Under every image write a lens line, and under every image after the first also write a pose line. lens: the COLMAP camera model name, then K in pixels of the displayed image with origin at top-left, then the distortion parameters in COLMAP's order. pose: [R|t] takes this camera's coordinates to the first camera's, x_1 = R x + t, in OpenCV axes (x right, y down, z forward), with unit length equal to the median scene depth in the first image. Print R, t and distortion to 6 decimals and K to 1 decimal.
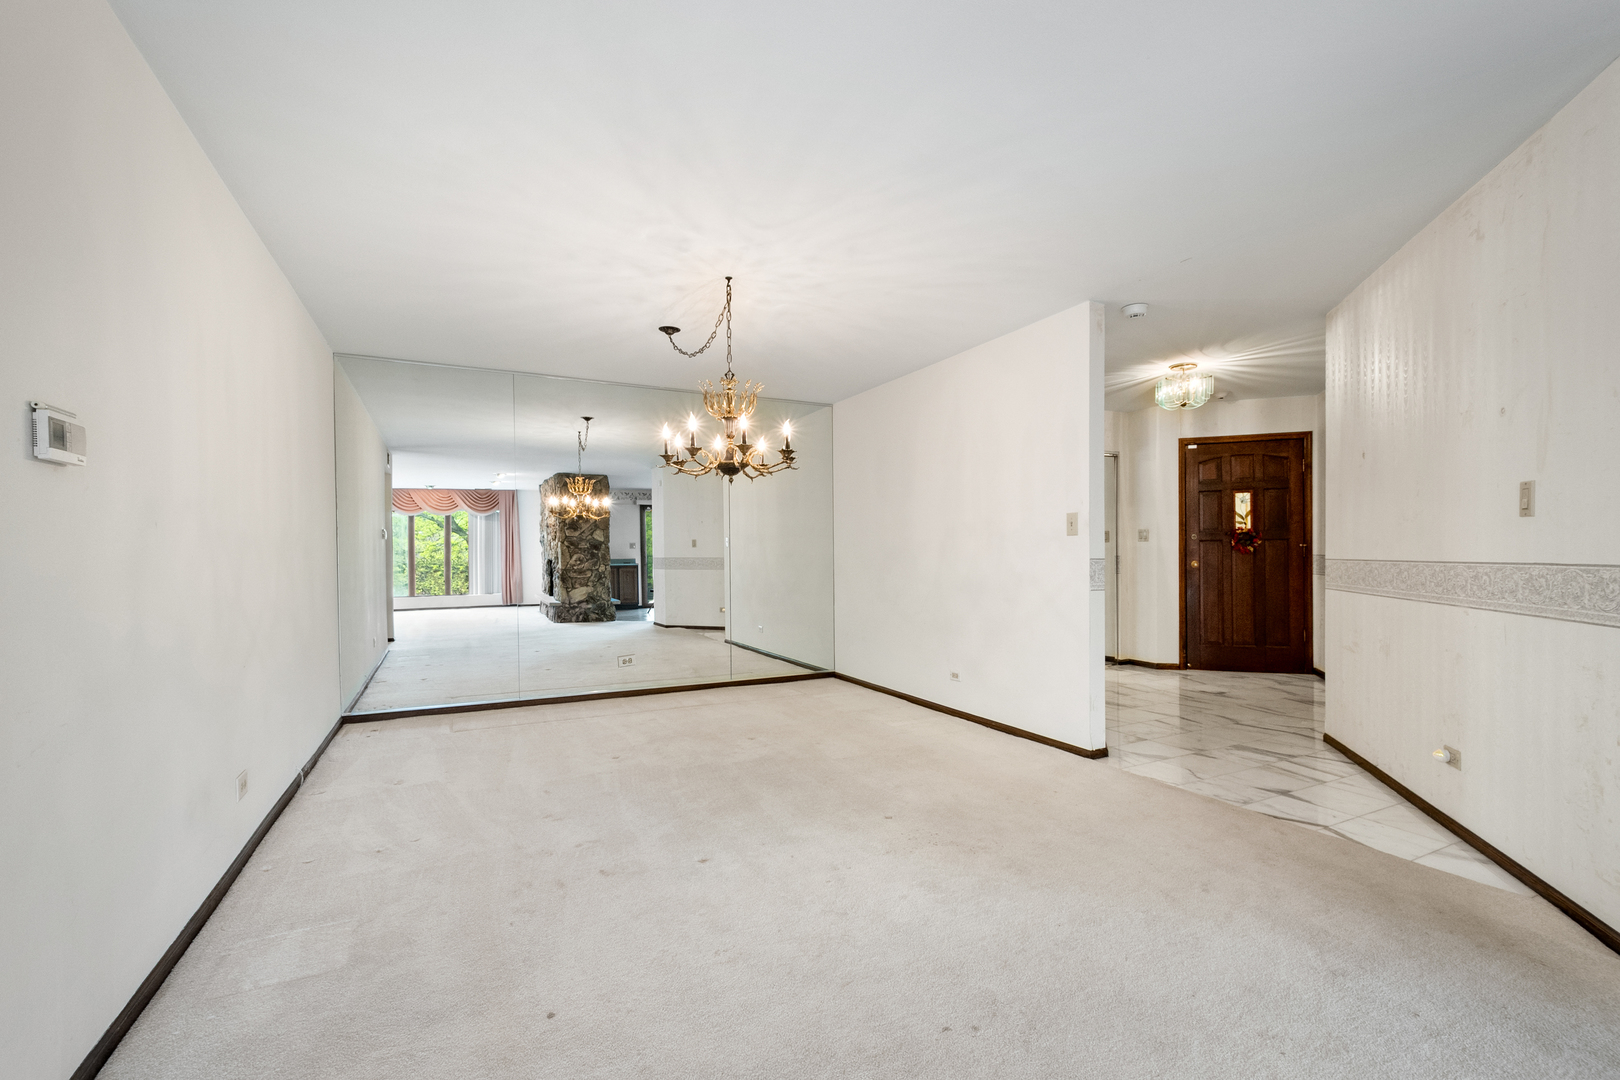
lens RADIAL K [[717.4, 0, 830.5], [0, 717.4, 561.7], [0, 0, 1]] dist [0.003594, -0.000331]
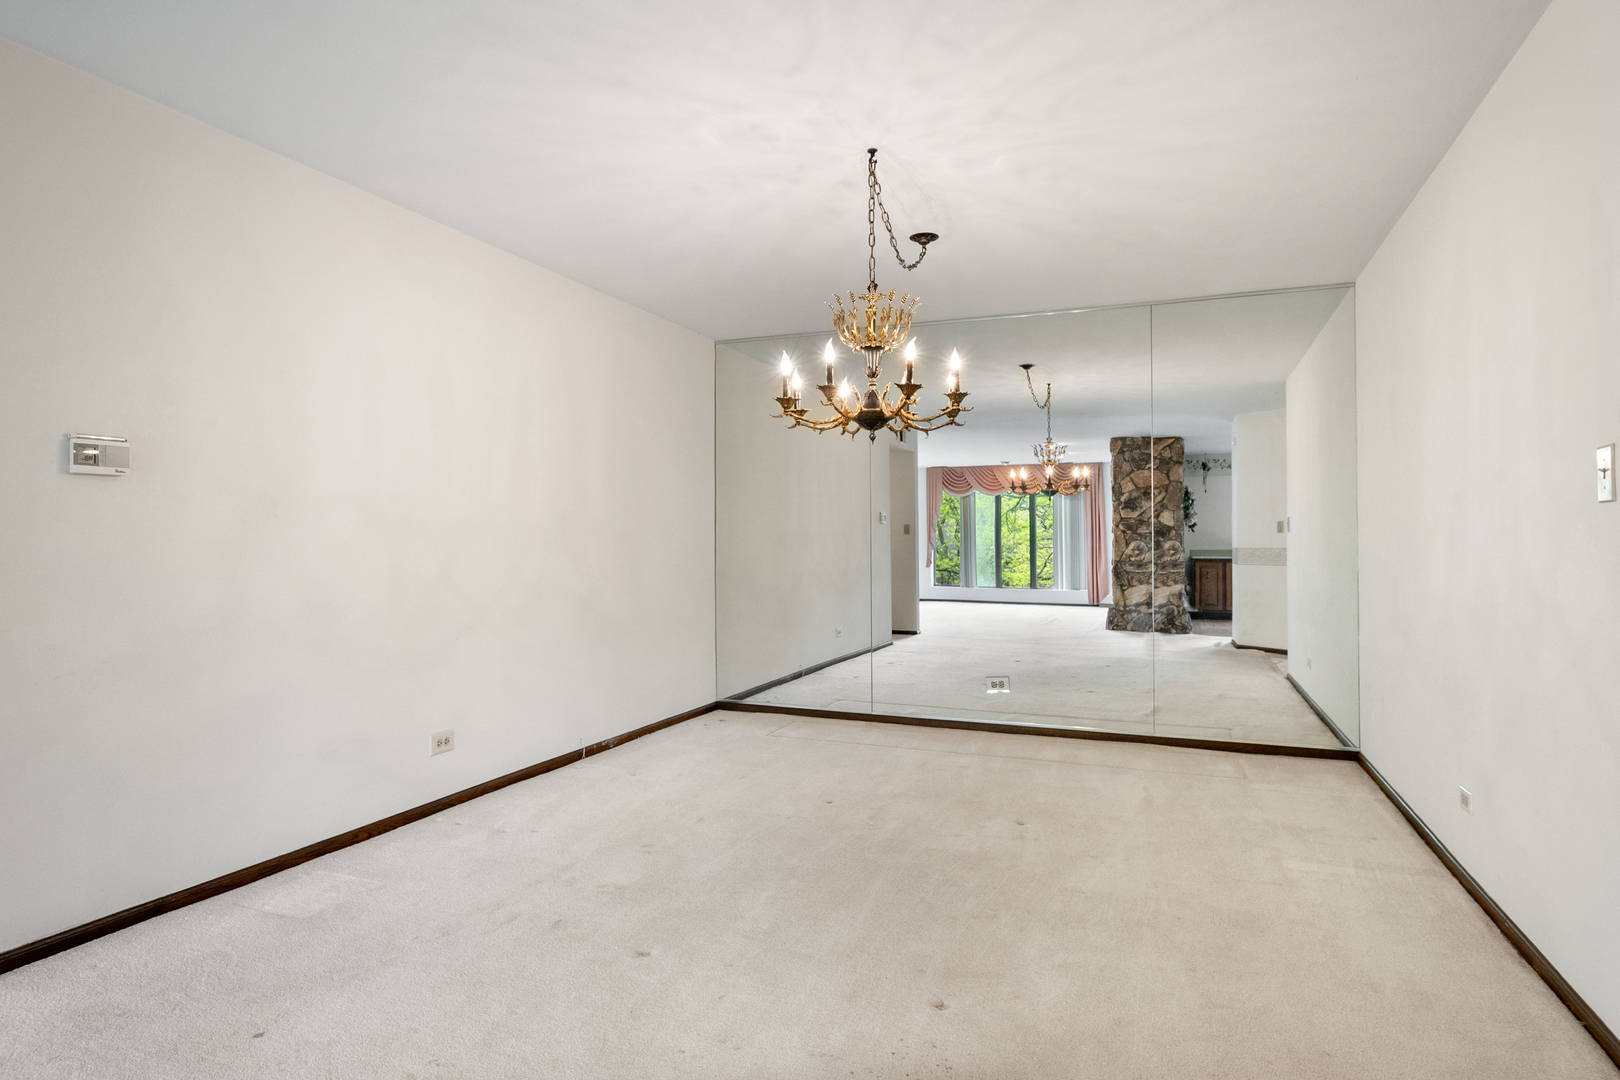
lens RADIAL K [[901.3, 0, 810.1], [0, 901.3, 528.9], [0, 0, 1]] dist [0.001417, -0.000477]
pose [[0.644449, -0.001741, -0.764645, 0.156035], [-0.015941, 0.999749, -0.015712, -0.003219], [0.764481, 0.022315, 0.644260, 0.123730]]
